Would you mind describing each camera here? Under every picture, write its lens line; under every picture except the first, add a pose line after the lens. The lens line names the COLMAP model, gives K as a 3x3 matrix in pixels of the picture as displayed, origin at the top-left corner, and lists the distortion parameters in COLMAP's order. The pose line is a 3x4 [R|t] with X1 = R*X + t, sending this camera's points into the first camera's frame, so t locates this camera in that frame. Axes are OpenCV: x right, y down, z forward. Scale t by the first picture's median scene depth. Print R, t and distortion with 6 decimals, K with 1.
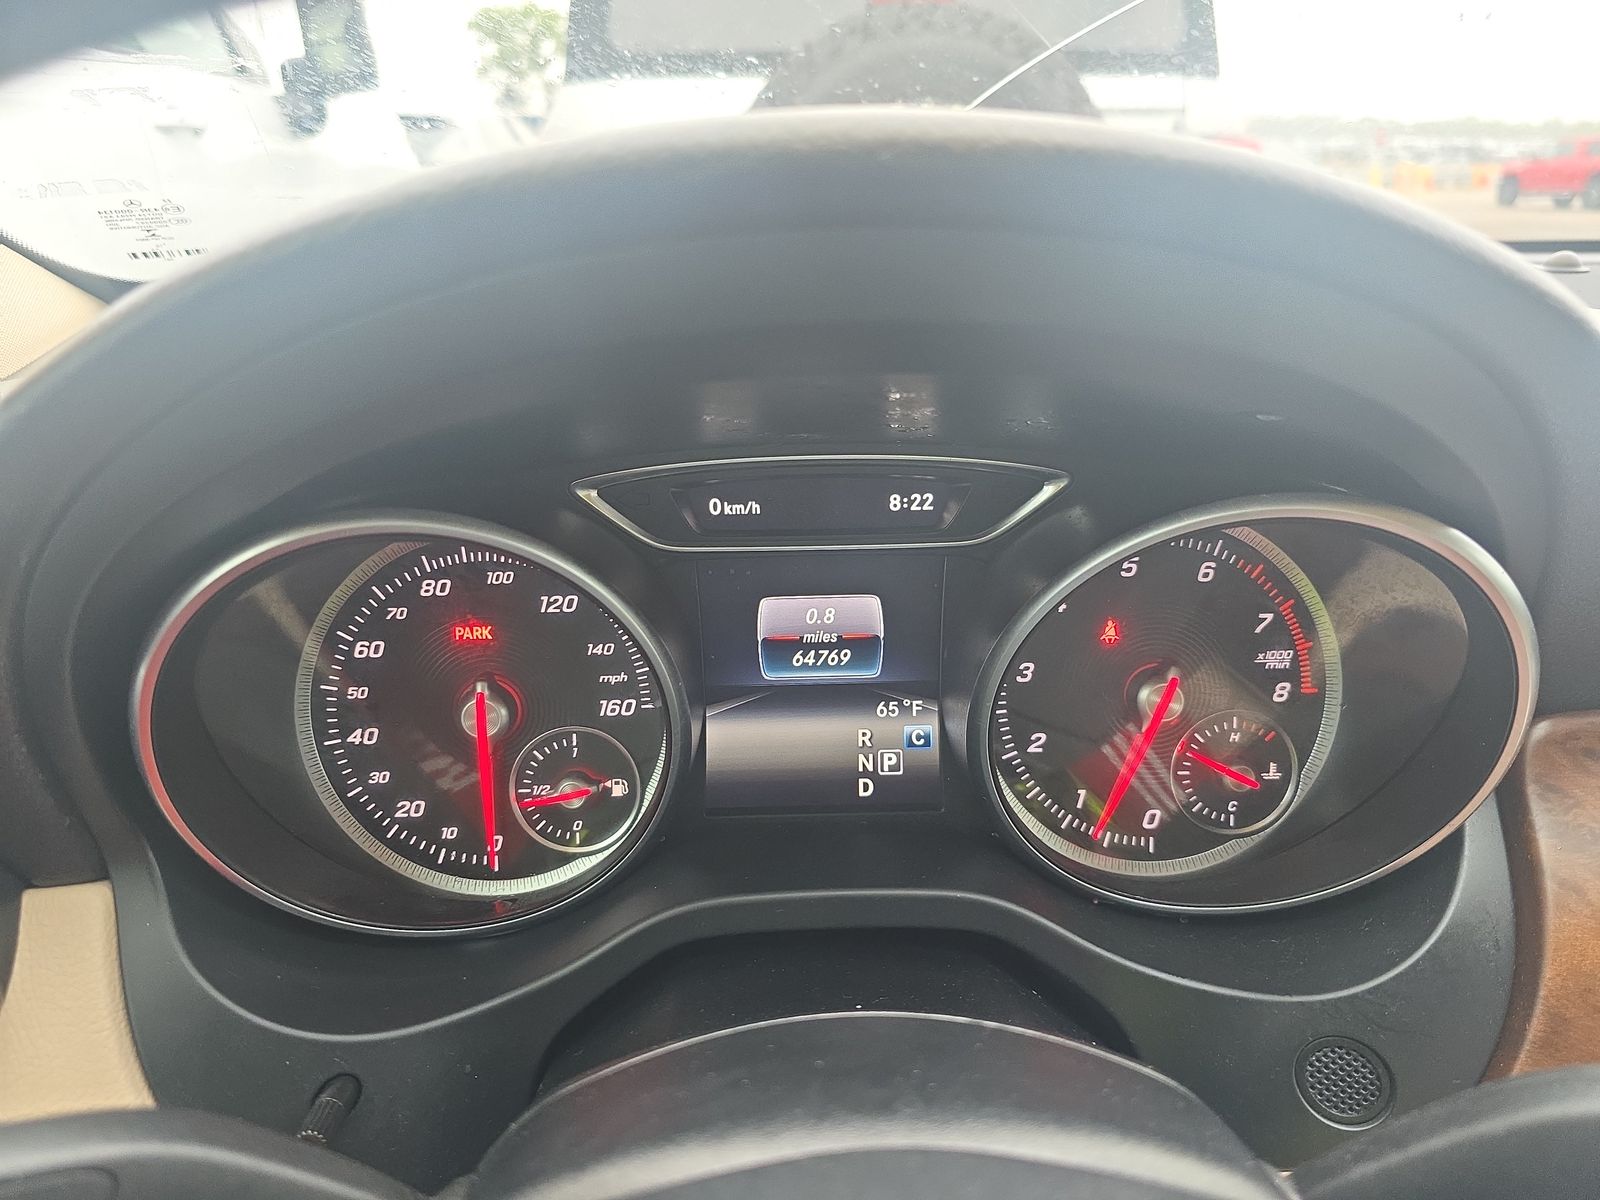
lens RADIAL K [[1066.2, 0, 798.5], [0, 1066.2, 591.0], [0, 0, 1]] dist [0.027112, -0.011535]
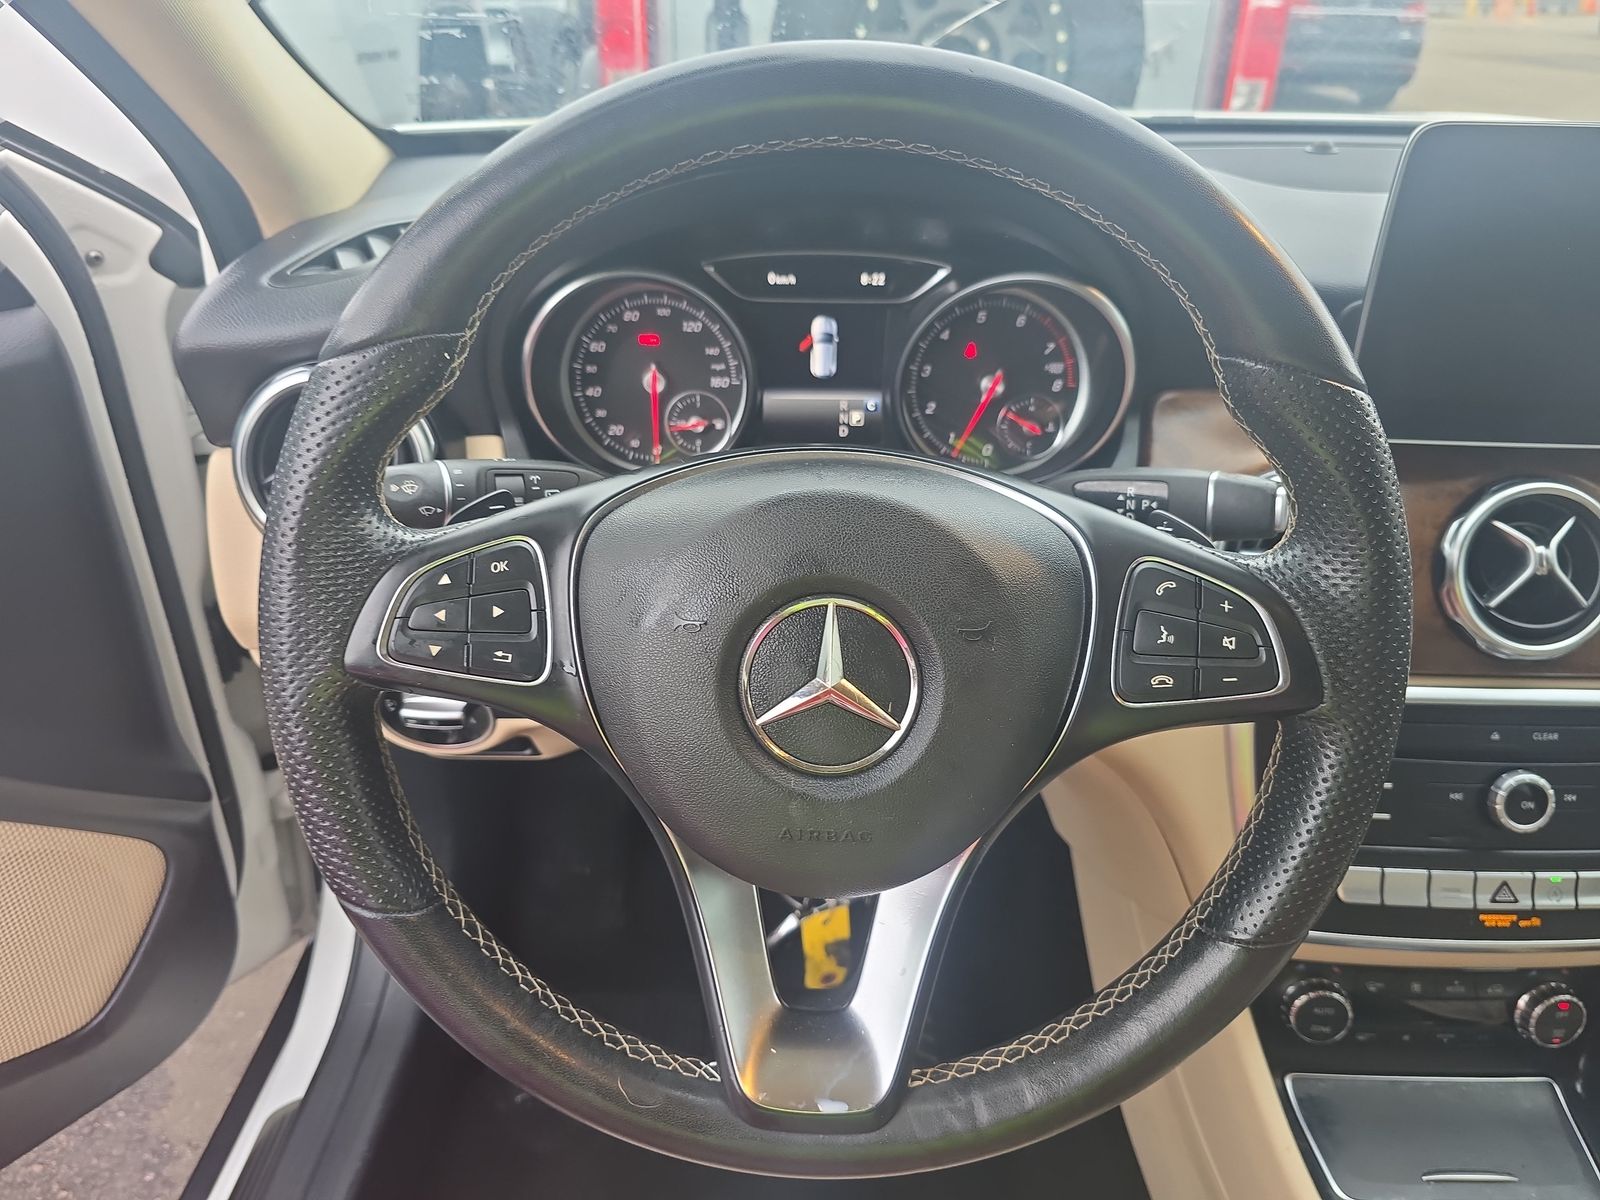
lens RADIAL K [[1066.2, 0, 793.7], [0, 1066.2, 607.4], [0, 0, 1]] dist [0.027112, -0.011535]
pose [[0.998620, 0.040655, -0.033248, 0.051004], [-0.035675, 0.989694, 0.138685, 0.243368], [0.038543, -0.137307, 0.989778, -1.017693]]
